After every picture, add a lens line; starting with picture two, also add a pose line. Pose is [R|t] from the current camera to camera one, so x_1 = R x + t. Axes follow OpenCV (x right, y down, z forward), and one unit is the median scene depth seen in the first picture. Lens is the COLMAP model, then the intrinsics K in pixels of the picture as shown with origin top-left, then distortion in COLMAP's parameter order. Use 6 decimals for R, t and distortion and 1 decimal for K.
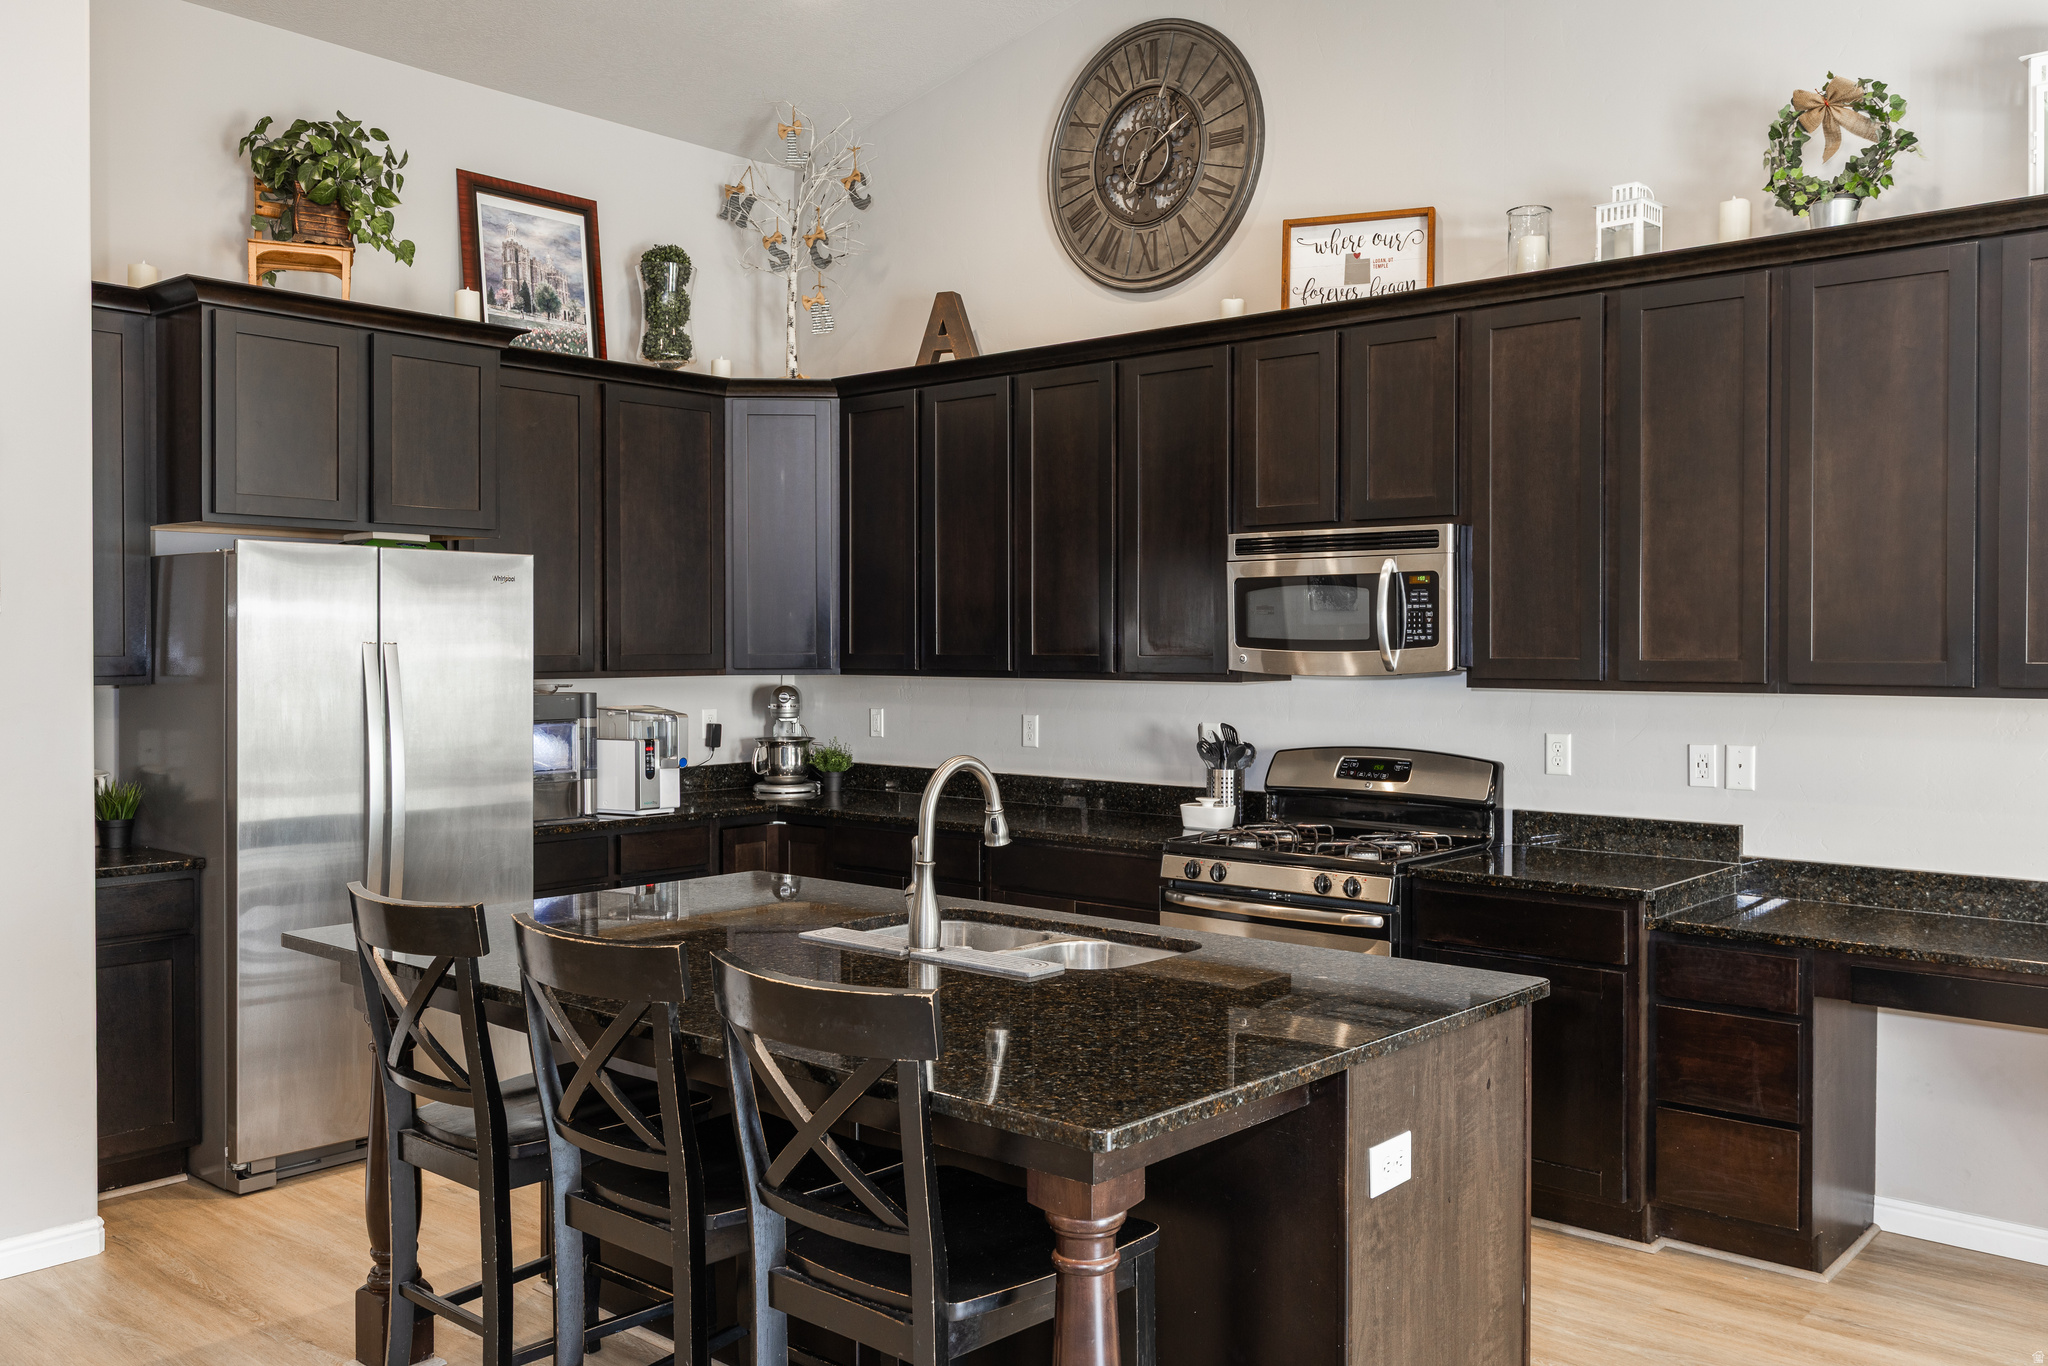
lens RADIAL K [[1670.1, 0, 1021.1], [0, 1670.1, 673.0], [0, 0, 1]] dist [-0.004744, 0.009586]
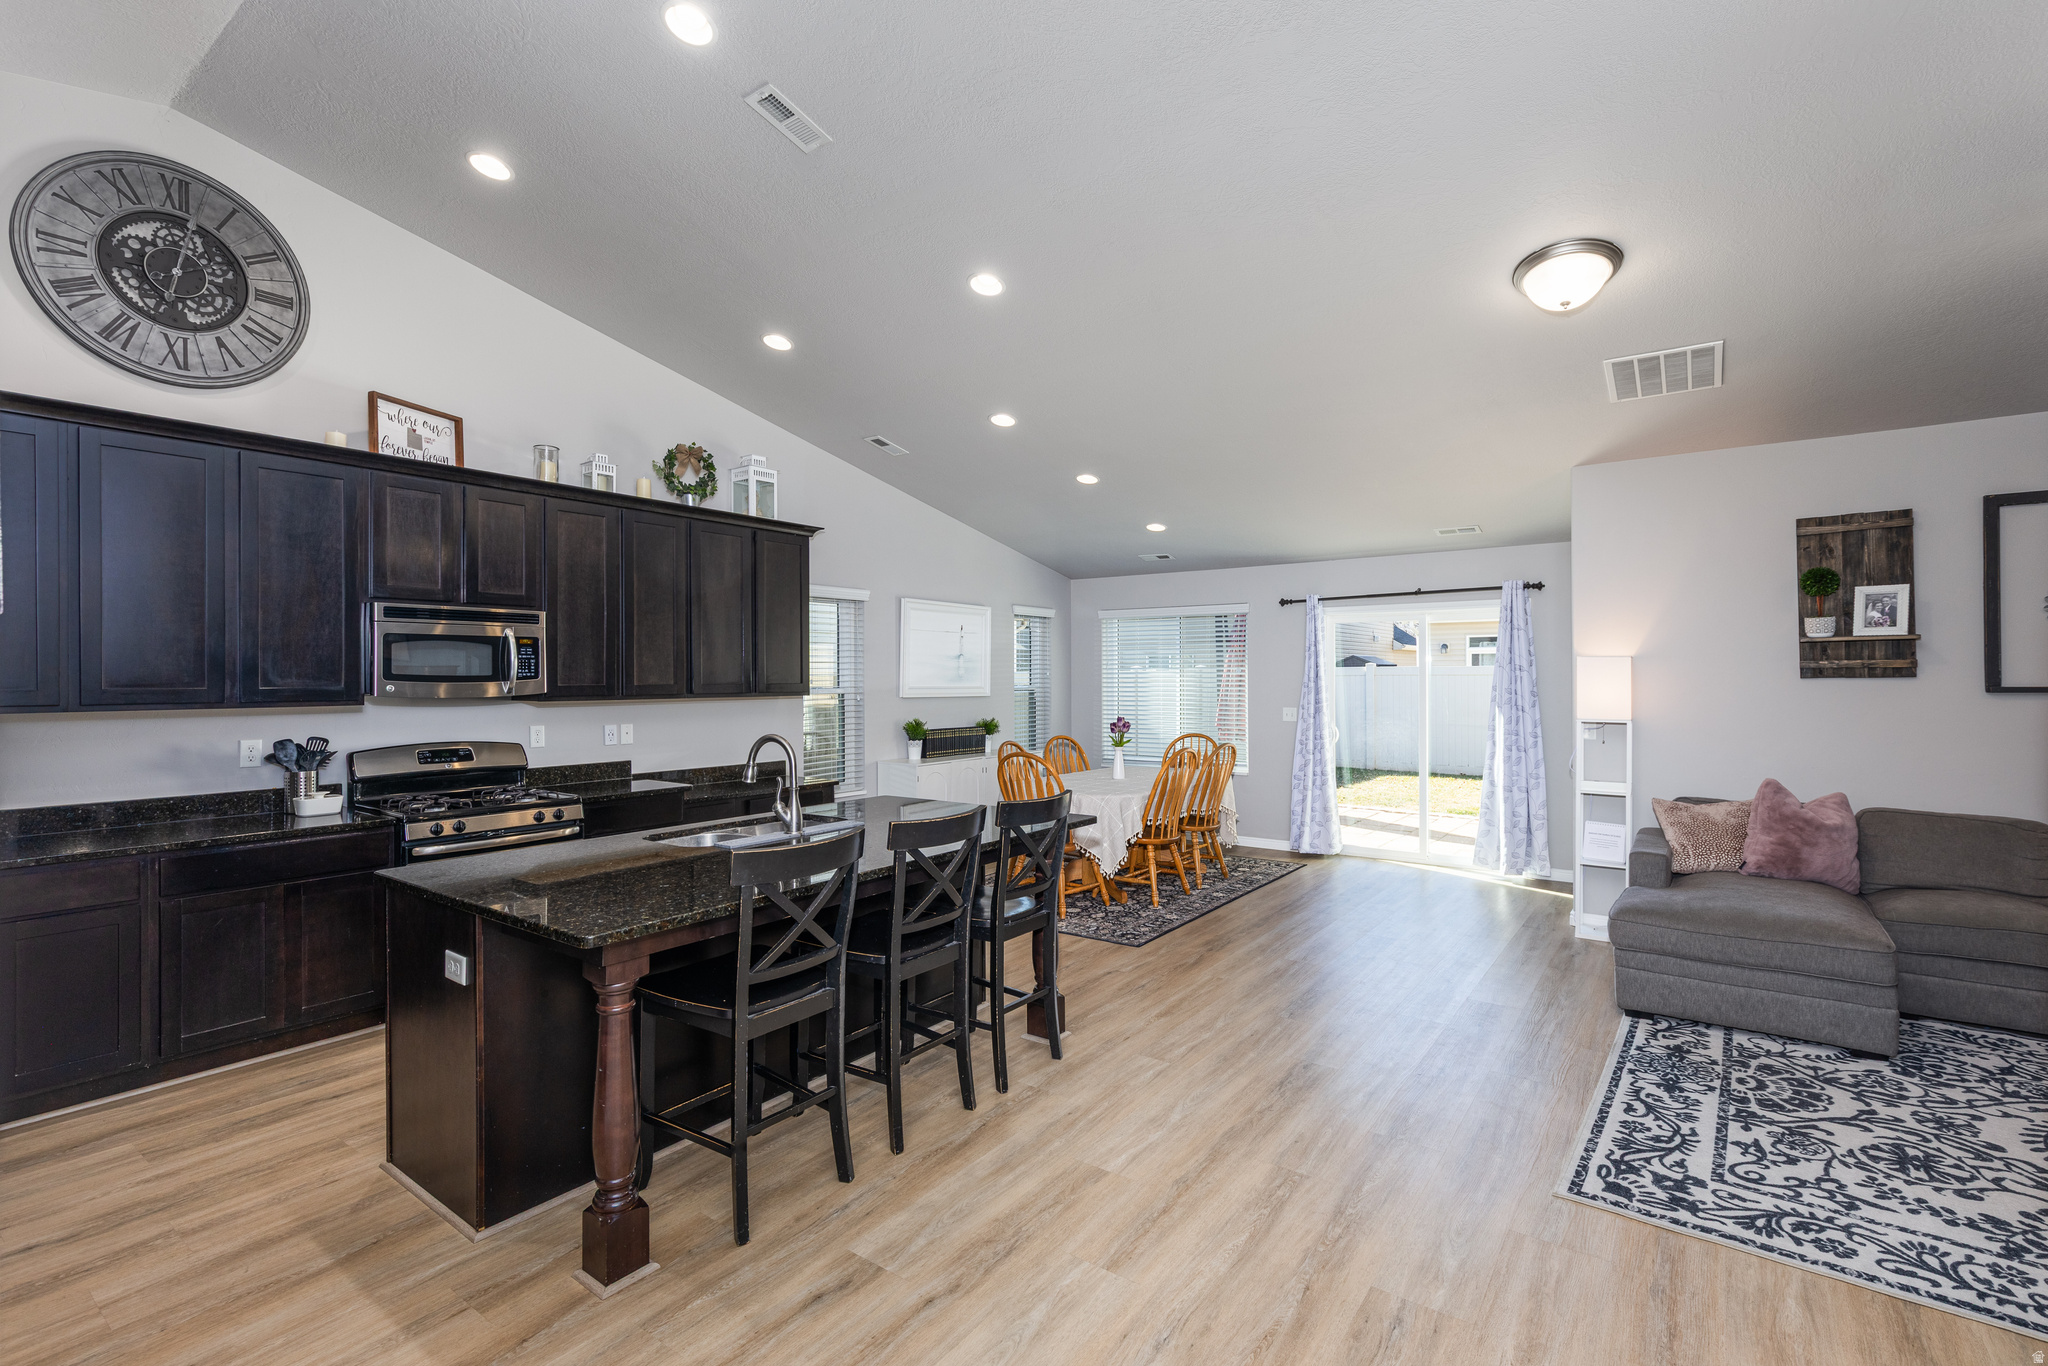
lens RADIAL K [[917.9, 0, 1038.6], [0, 917.9, 677.2], [0, 0, 1]] dist [0.002808, 0.000125]
pose [[-0.087336, 0.000019, 0.996179, -0.726262], [0.021127, 0.999775, 0.001833, -0.007756], [-0.995955, 0.021207, -0.087317, 0.507392]]
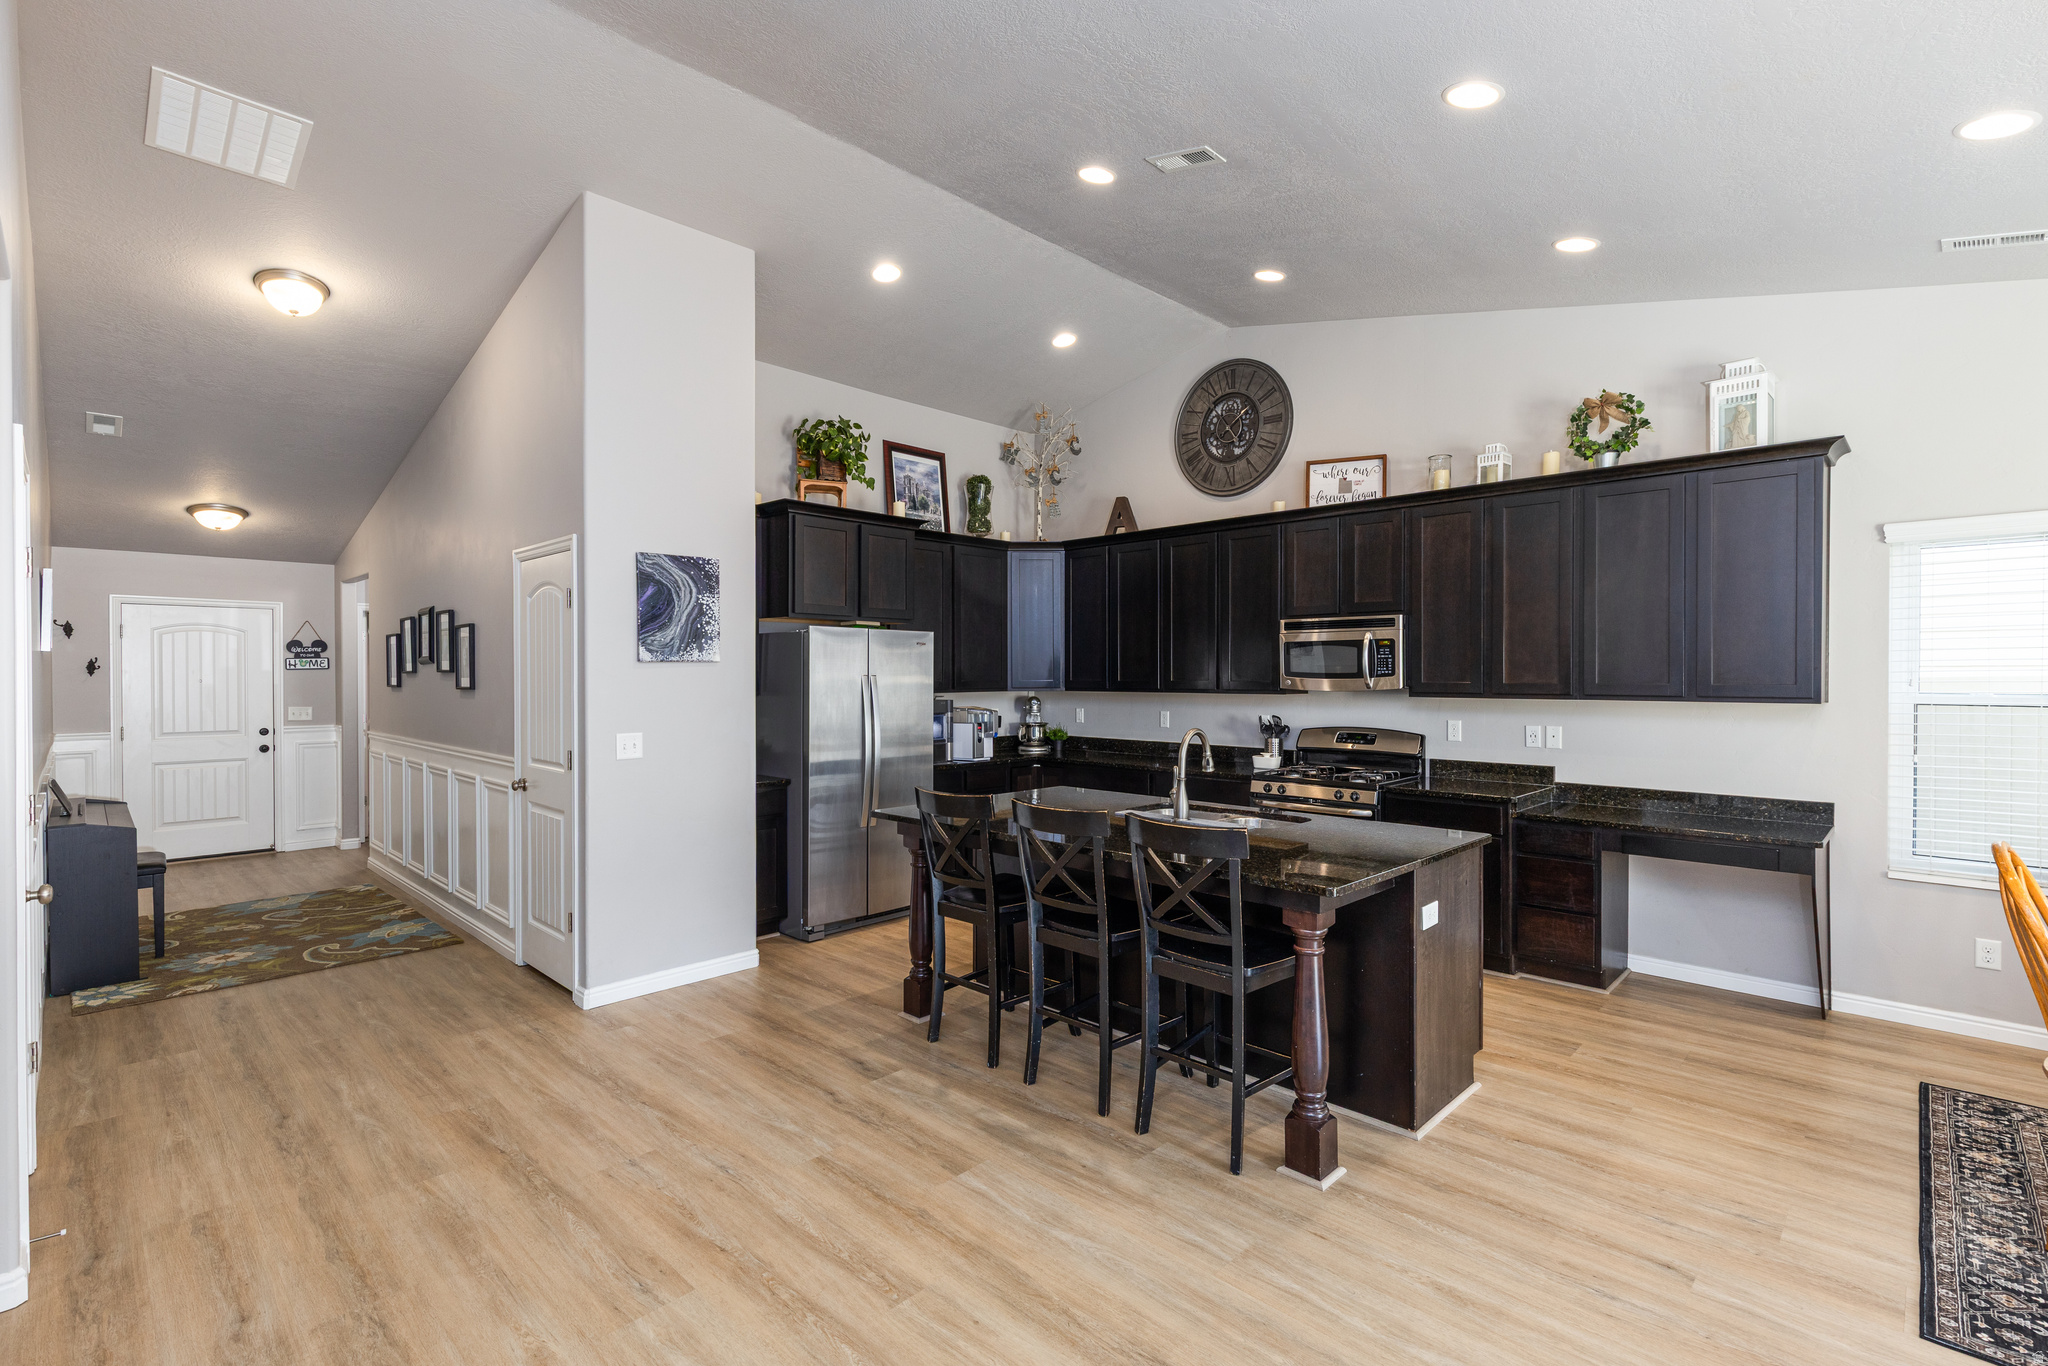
lens RADIAL K [[927.3, 0, 1024.0], [0, 927.3, 683.0], [0, 0, 1]] dist [0.002935, 0.000473]
pose [[0.998498, -0.000849, -0.054778, -0.121471], [0.000382, 0.999964, -0.008525, 0.001254], [0.054783, 0.008491, 0.998462, -0.119732]]
